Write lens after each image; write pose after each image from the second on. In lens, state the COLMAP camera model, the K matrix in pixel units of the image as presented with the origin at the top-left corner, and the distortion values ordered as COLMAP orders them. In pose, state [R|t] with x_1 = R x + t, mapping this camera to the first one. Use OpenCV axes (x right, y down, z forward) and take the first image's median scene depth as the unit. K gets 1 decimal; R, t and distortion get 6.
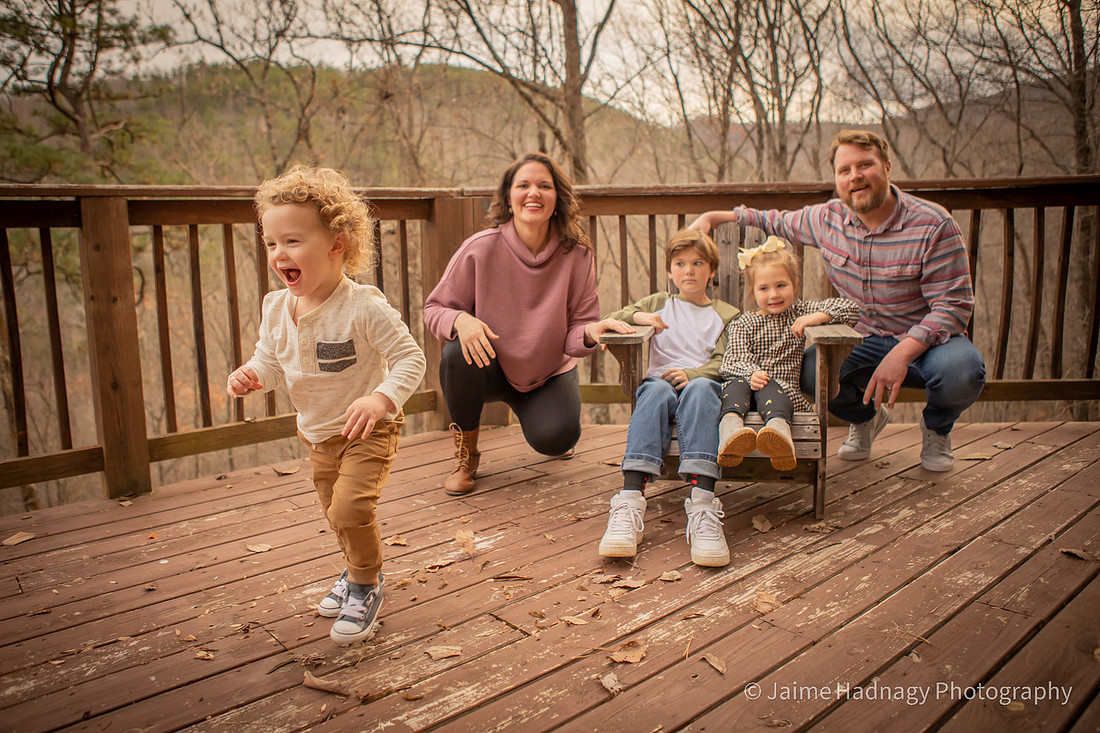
lens RADIAL K [[814.9, 0, 520.2], [0, 814.9, 351.3], [0, 0, 1]] dist [-0.095176, 0.070413]
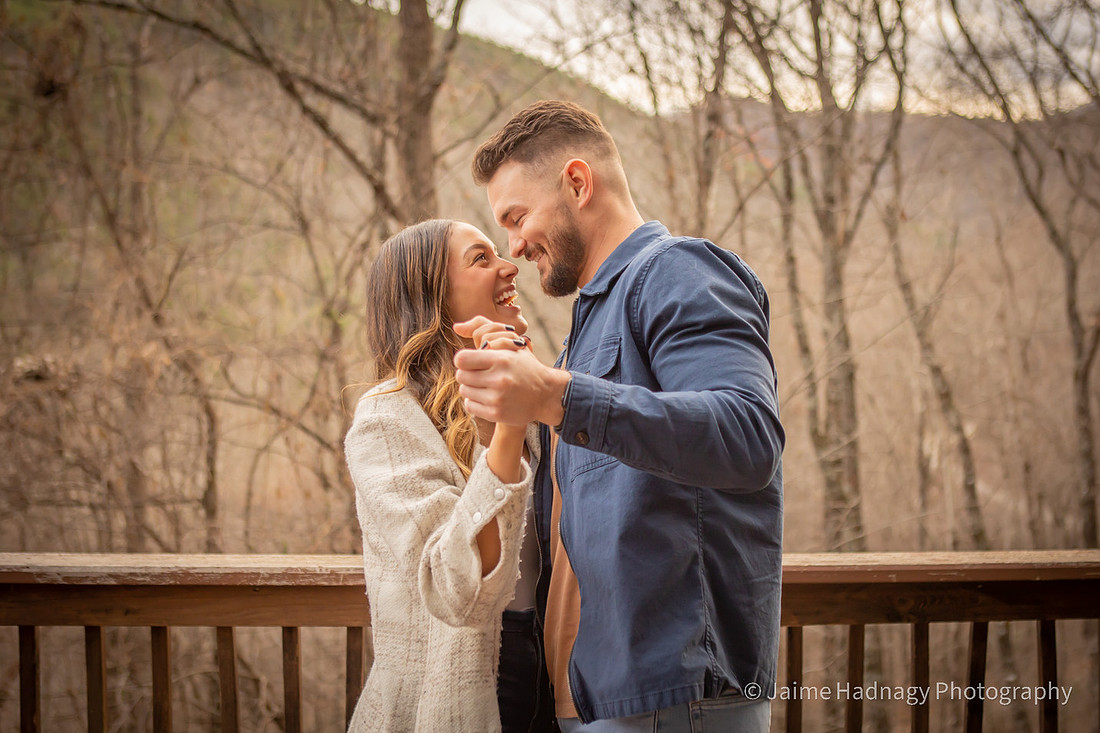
lens RADIAL K [[1465.3, 0, 648.7], [0, 1465.3, 374.4], [0, 0, 1]] dist [-0.009555, 0.000000]
pose [[0.990527, 0.015444, 0.136443, 0.091890], [-0.007220, 0.998138, -0.060564, -0.096392], [-0.137125, 0.059006, 0.988795, 0.059638]]
